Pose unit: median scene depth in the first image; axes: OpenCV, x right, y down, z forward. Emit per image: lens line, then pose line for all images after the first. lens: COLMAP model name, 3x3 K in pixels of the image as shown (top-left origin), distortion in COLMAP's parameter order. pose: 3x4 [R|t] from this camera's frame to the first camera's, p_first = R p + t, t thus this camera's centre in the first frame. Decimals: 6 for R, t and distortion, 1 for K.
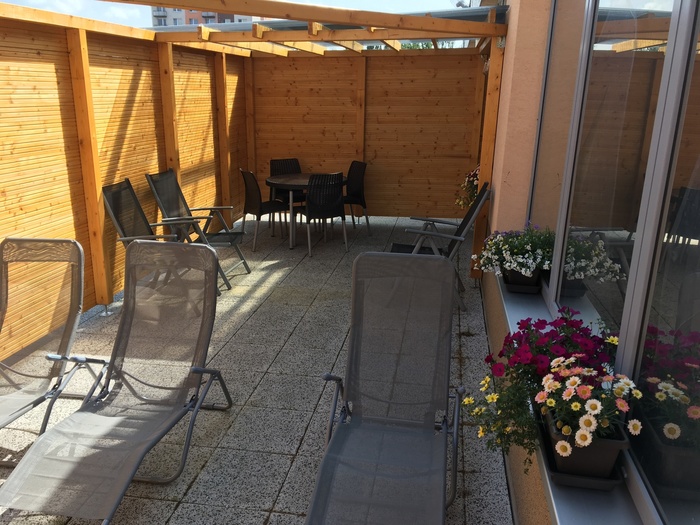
lens RADIAL K [[598.9, 0, 350.0], [0, 598.9, 262.5], [0, 0, 1]] dist [0.050481, -0.000960]
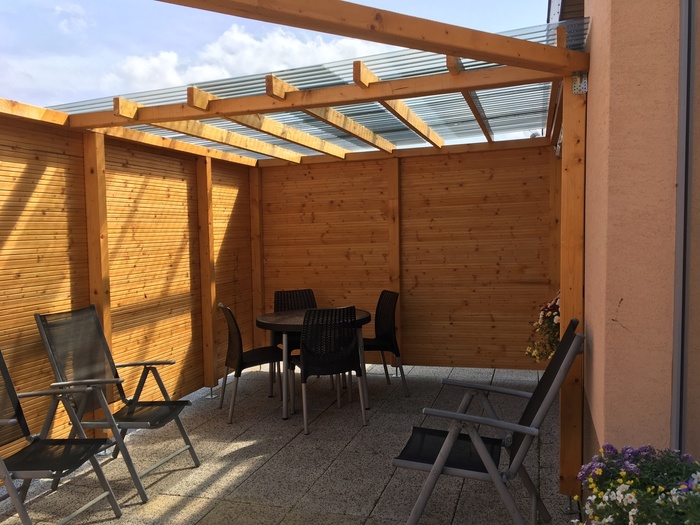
lens RADIAL K [[598.9, 0, 350.0], [0, 598.9, 262.5], [0, 0, 1]] dist [0.050481, -0.000960]
pose [[0.990454, -0.025279, -0.135504, 0.069608], [-0.005538, 0.974948, -0.222363, -0.042560], [0.137730, 0.220990, 0.965502, 0.298393]]
